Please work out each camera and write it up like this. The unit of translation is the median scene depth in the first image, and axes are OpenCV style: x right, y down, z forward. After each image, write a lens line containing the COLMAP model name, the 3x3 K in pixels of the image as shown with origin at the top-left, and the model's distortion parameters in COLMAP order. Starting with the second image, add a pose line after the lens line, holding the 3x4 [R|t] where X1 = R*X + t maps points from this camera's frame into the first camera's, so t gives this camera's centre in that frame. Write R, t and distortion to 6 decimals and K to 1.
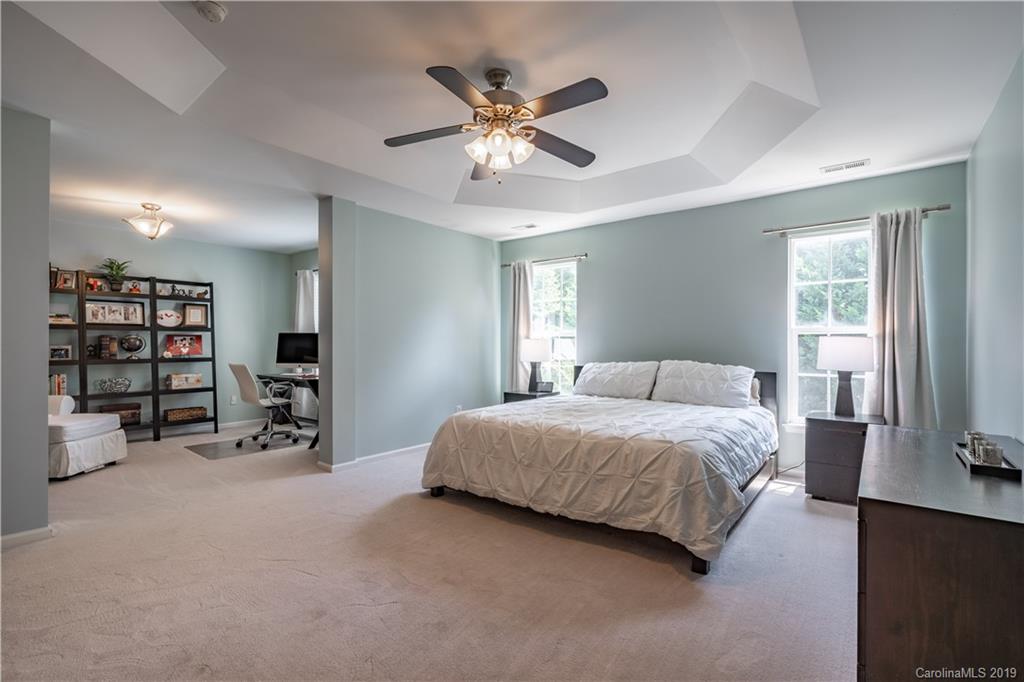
lens RADIAL K [[475.6, 0, 511.4], [0, 475.6, 342.0], [0, 0, 1]] dist [-0.004821, 0.002569]
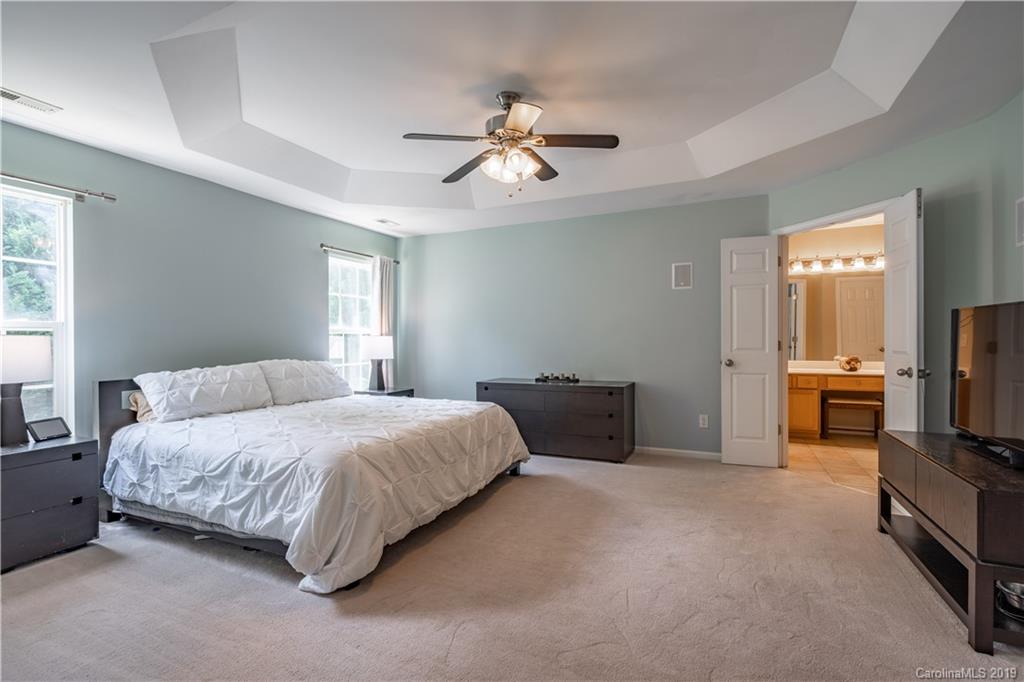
lens RADIAL K [[475.6, 0, 510.6], [0, 475.6, 343.3], [0, 0, 1]] dist [-0.004821, 0.002569]
pose [[-0.250488, 0.002085, 0.968117, -0.664148], [0.016837, 0.999856, 0.002203, 0.011935], [-0.967973, 0.016852, -0.250487, 0.790607]]
